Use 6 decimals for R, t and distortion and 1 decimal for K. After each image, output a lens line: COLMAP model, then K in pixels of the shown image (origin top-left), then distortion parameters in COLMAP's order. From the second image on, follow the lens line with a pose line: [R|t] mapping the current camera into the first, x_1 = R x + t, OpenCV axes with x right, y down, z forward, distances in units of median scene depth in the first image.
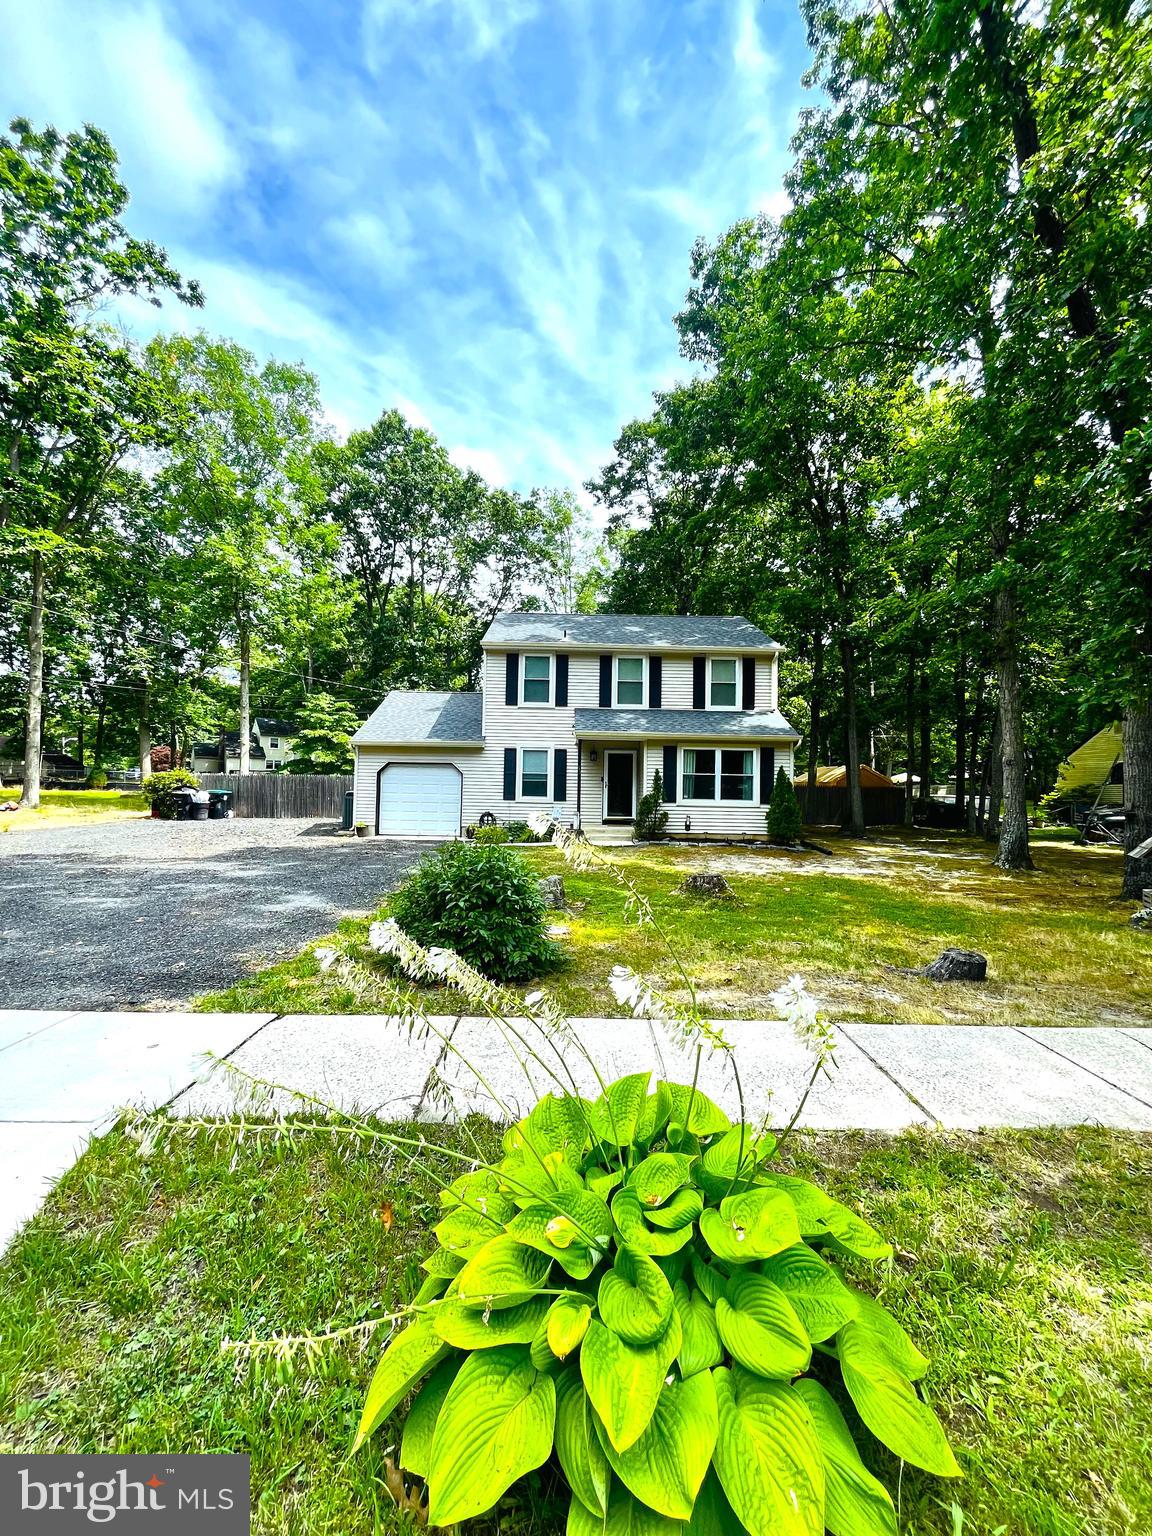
lens RADIAL K [[622.3, 0, 577.1], [0, 622.3, 769.9], [0, 0, 1]] dist [-0.005184, 0.000796]
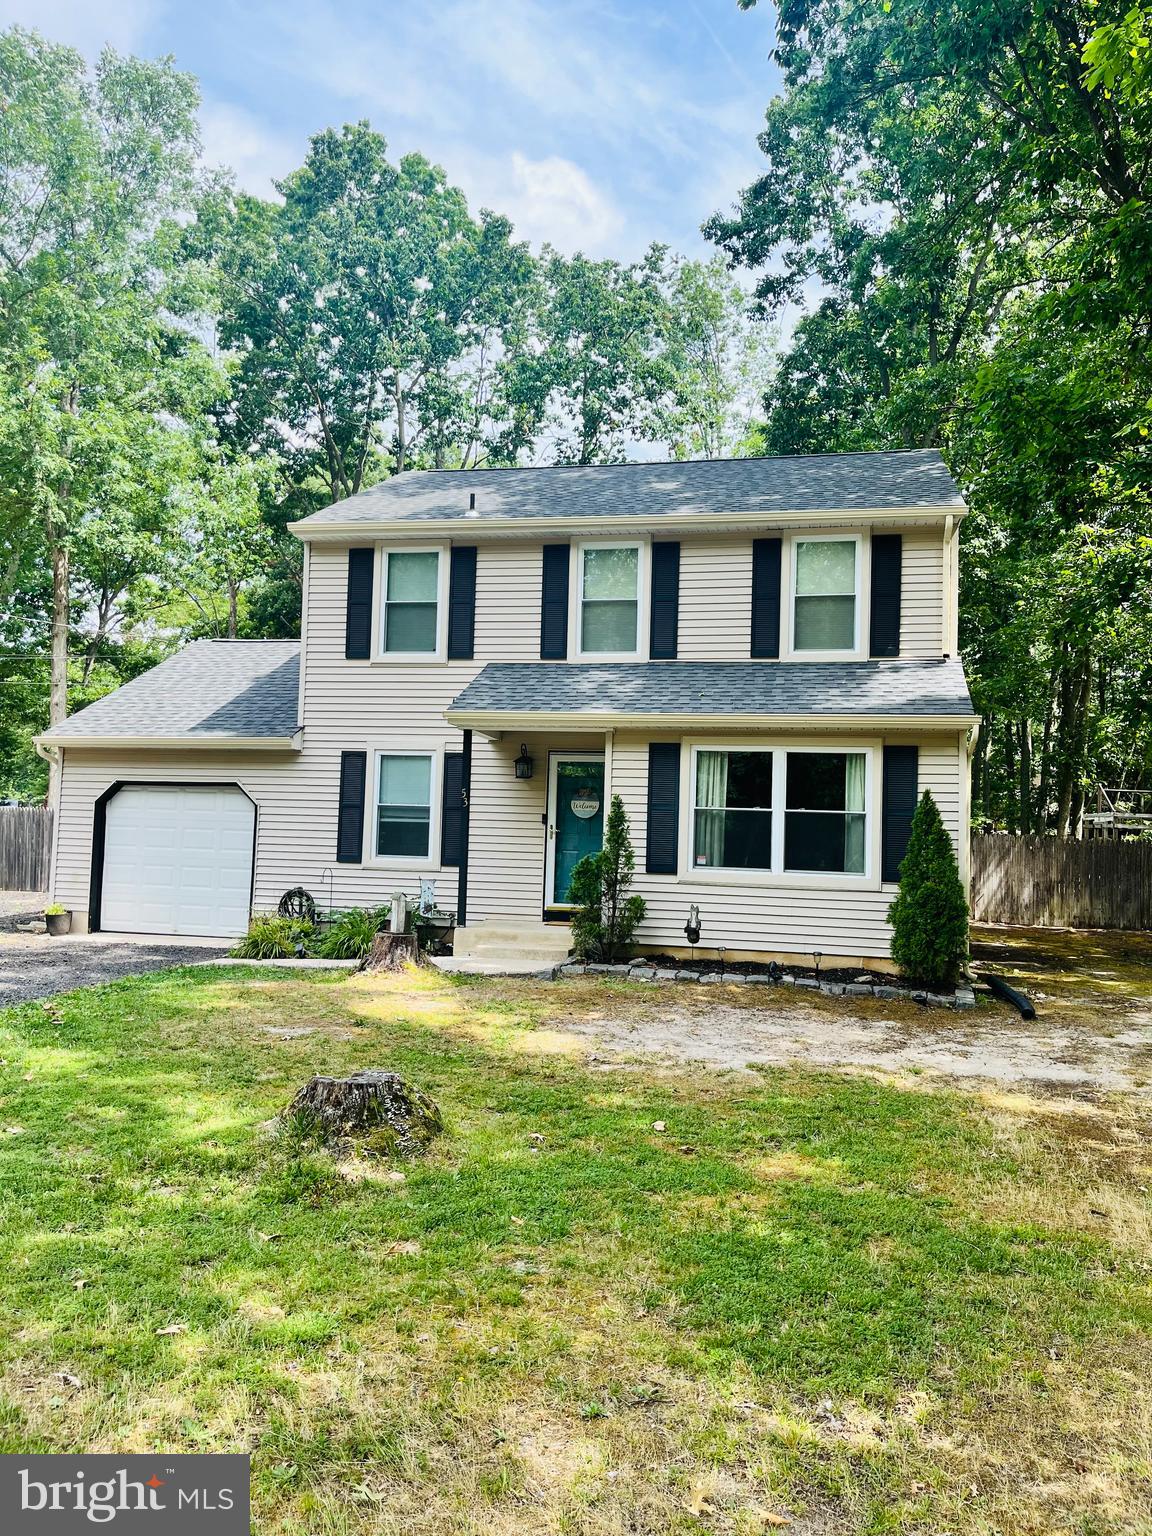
lens RADIAL K [[1167.9, 0, 576.3], [0, 1167.9, 766.1], [0, 0, 1]] dist [-0.012208, -0.006823]
pose [[0.975181, -0.002939, -0.221391, 0.248230], [-0.004526, 0.999438, -0.033203, 0.004198], [0.221365, 0.033381, 0.974620, 0.185960]]
